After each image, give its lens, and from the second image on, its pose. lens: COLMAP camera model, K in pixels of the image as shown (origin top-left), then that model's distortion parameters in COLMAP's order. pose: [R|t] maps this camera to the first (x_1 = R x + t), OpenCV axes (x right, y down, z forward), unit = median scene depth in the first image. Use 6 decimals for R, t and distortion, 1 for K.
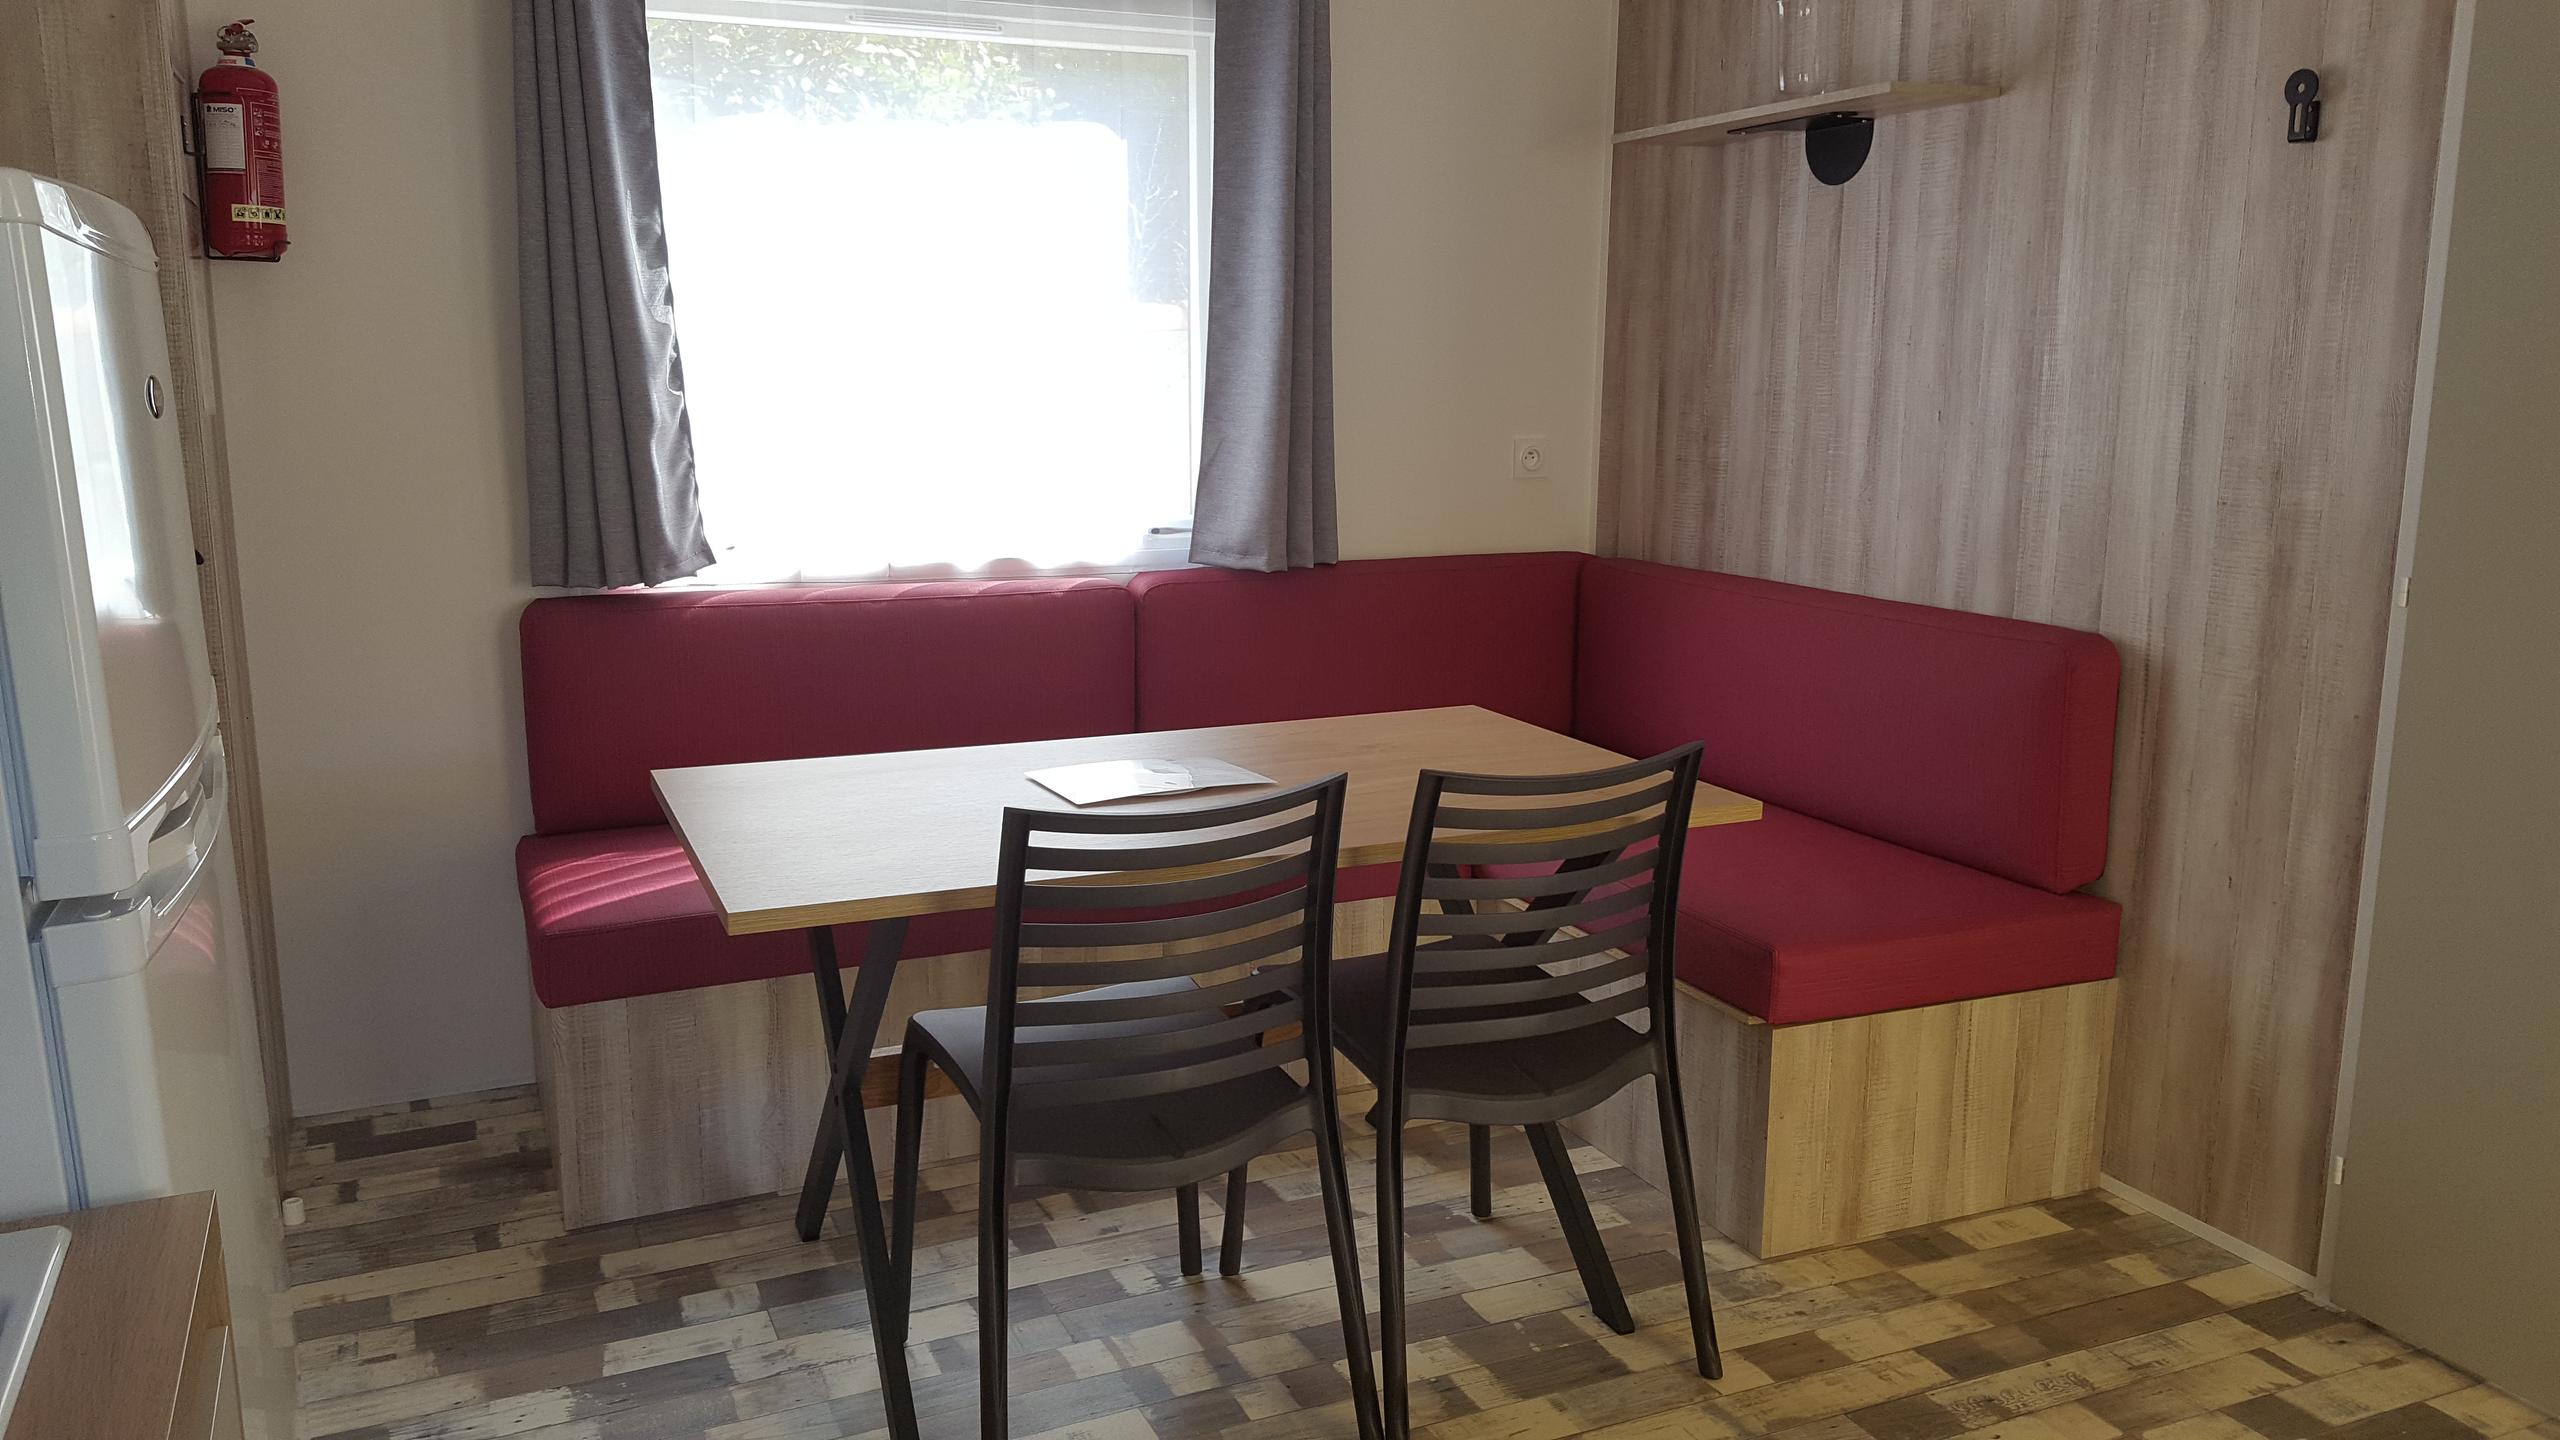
lens RADIAL K [[1878.2, 0, 1272.6], [0, 1878.2, 715.3], [0, 0, 1]] dist [-0.014830, -0.014751]
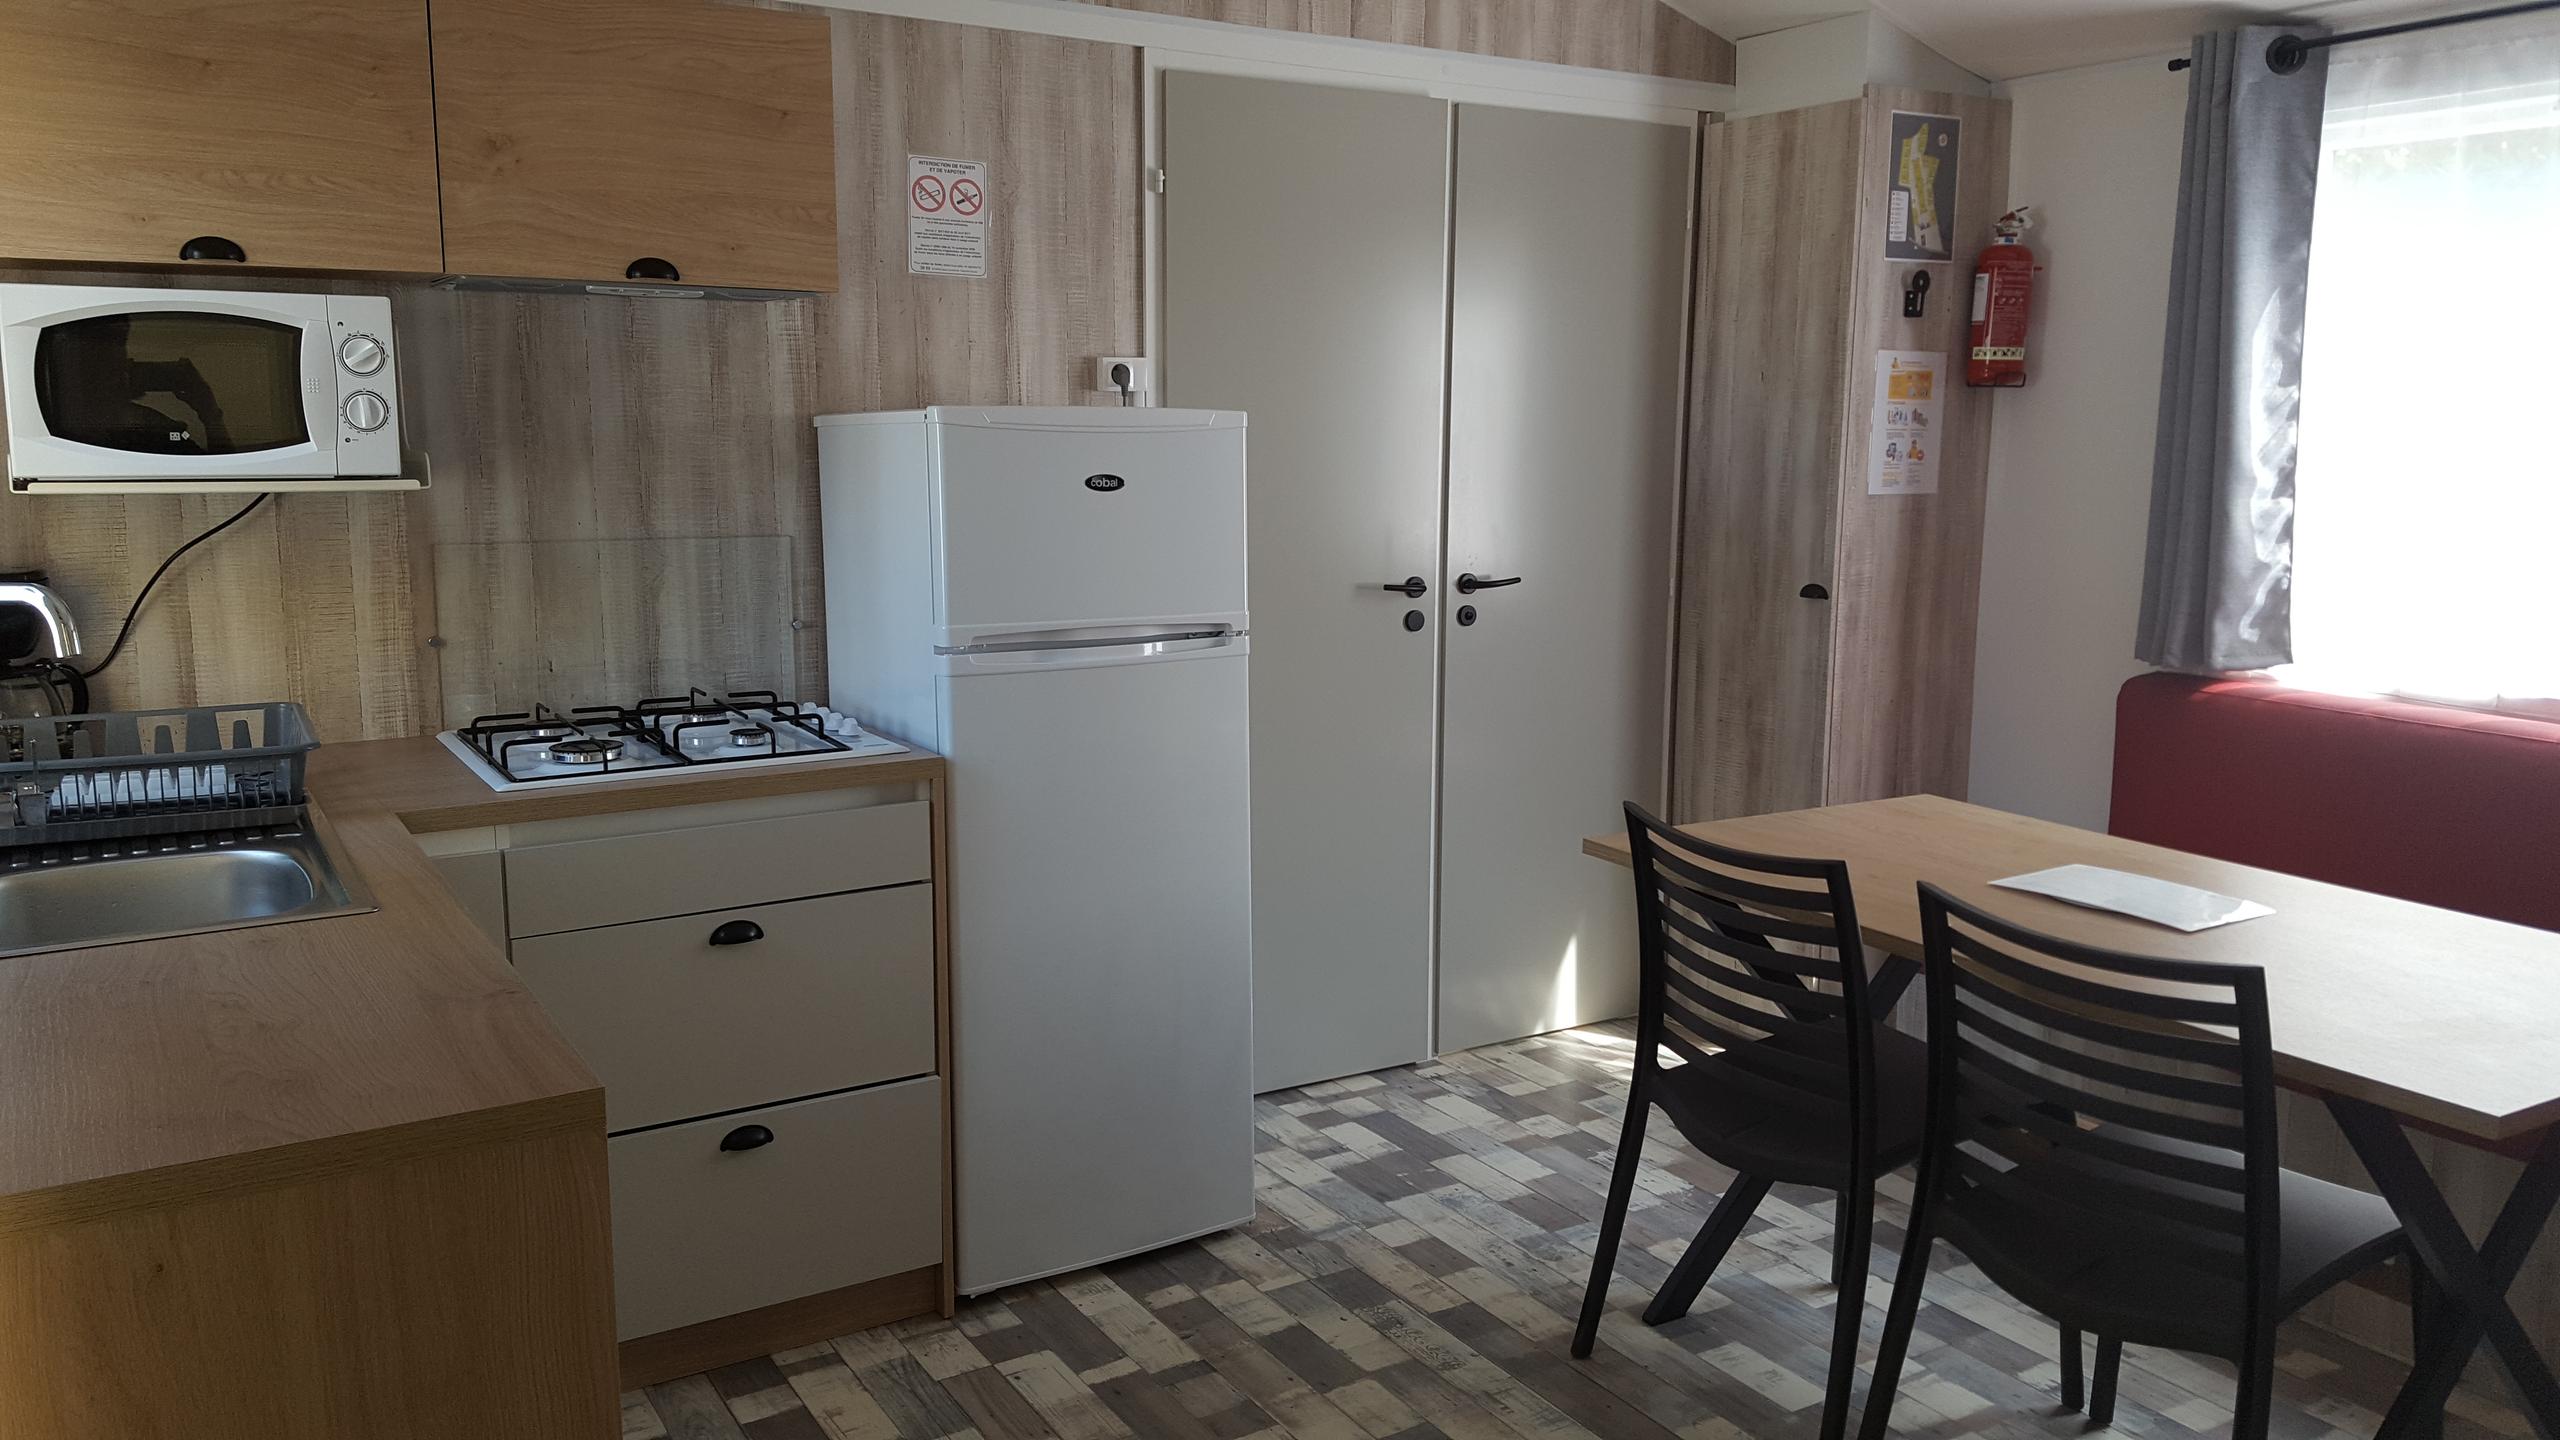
lens RADIAL K [[1878.2, 0, 1271.3], [0, 1878.2, 724.8], [0, 0, 1]] dist [-0.014830, -0.014751]
pose [[0.138011, 0.149996, -0.979007, 1.337030], [-0.196917, 0.972888, 0.121299, -0.125692], [0.970658, 0.176042, 0.163806, 0.579245]]
